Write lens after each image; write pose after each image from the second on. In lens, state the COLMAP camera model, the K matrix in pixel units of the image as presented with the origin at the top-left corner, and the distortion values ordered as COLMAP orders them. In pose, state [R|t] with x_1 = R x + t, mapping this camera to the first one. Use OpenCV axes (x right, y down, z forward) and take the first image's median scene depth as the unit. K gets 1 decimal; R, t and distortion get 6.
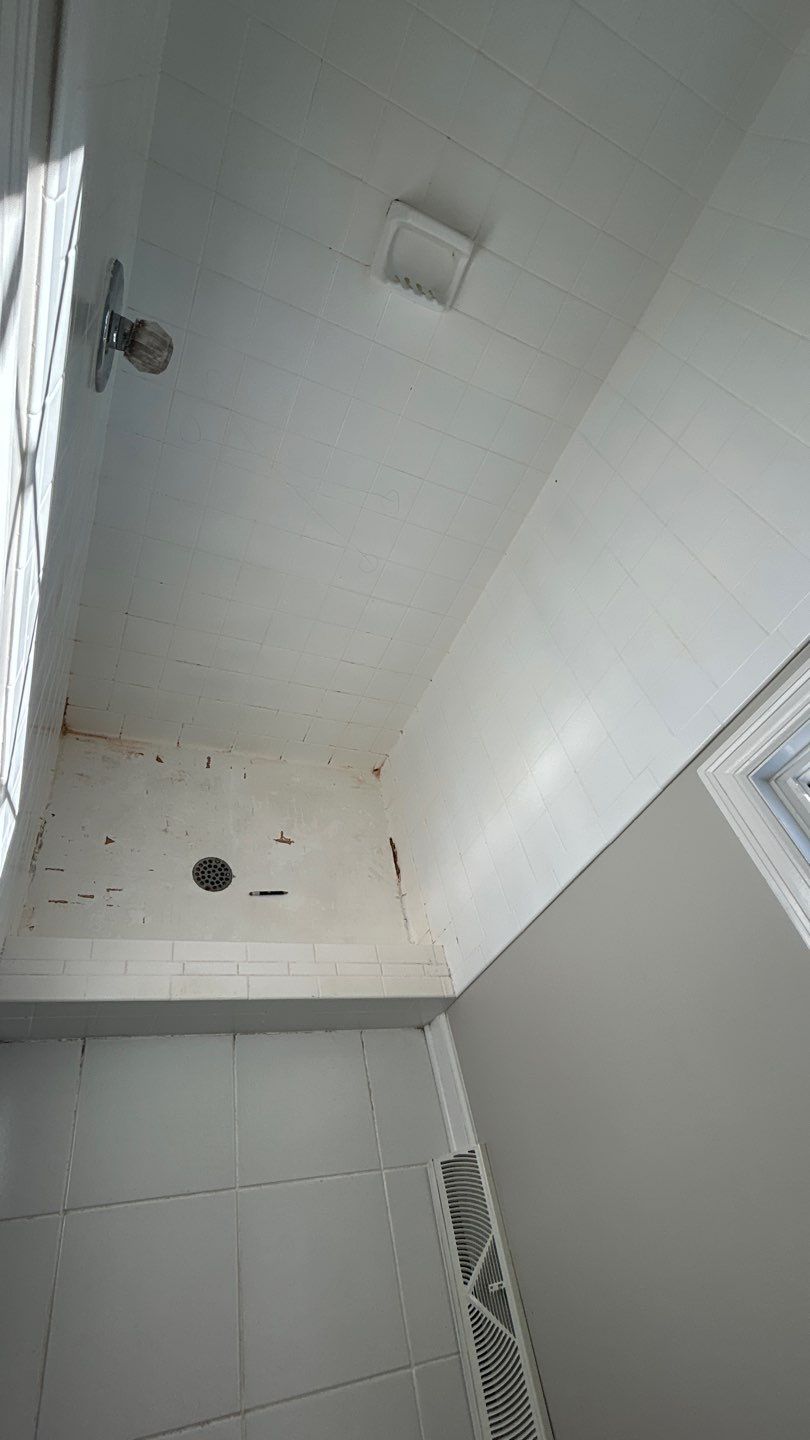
lens RADIAL K [[671.3, 0, 406.2], [0, 671.3, 712.5], [0, 0, 1]] dist [-0.003764, 0.000434]
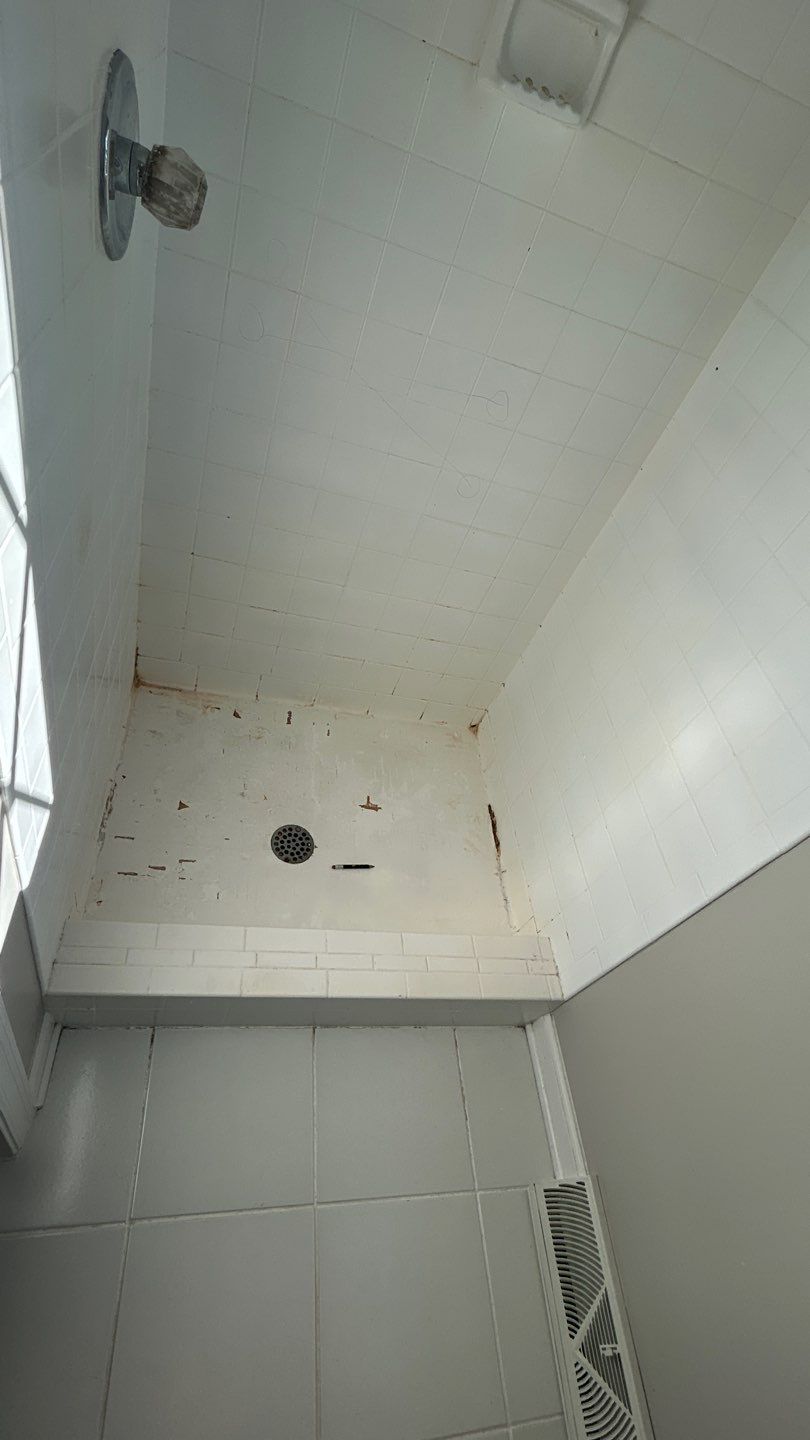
lens RADIAL K [[671.3, 0, 403.8], [0, 671.3, 713.4], [0, 0, 1]] dist [-0.003764, 0.000434]
pose [[0.989690, 0.017332, -0.142174, -0.015542], [-0.002576, 0.994644, 0.103323, -0.035264], [0.143203, -0.101892, 0.984434, 0.173561]]
